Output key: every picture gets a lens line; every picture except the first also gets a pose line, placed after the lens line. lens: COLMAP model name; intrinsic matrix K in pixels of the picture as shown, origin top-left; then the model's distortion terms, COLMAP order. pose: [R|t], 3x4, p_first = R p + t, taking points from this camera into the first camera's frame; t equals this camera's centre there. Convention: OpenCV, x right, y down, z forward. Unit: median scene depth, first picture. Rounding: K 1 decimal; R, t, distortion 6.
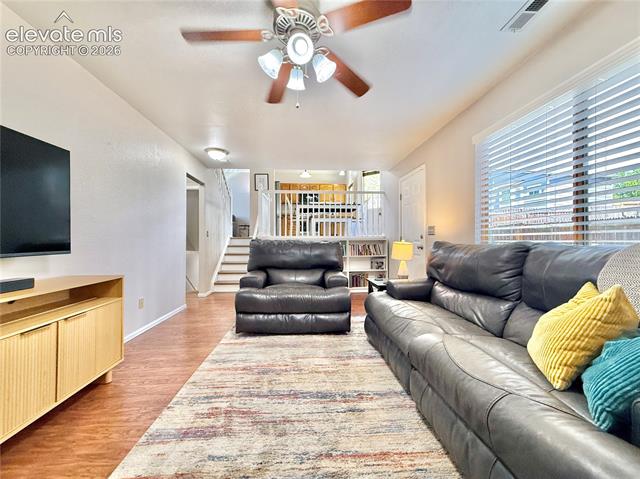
lens RADIAL K [[254.5, 0, 320.0], [0, 254.5, 239.5], [0, 0, 1]] dist [-0.000425, -0.000120]
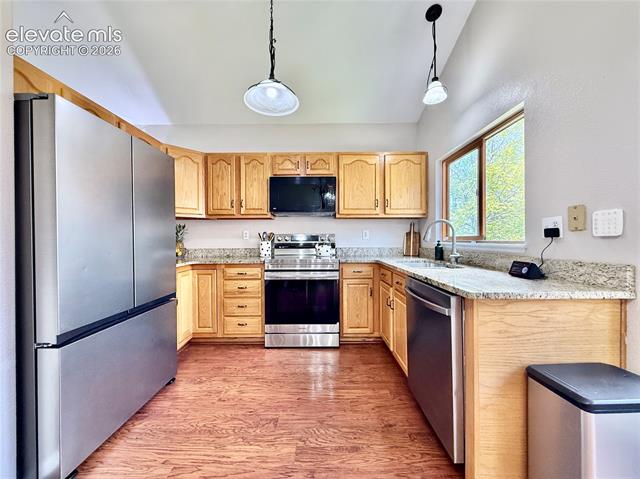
lens RADIAL K [[254.5, 0, 320.0], [0, 254.5, 239.5], [0, 0, 1]] dist [-0.000425, -0.000120]
pose [[0.997366, 0.002587, -0.072487, 0.002119], [-0.002483, 0.999996, 0.001521, -0.189905], [0.072490, -0.001337, 0.997368, 1.126551]]
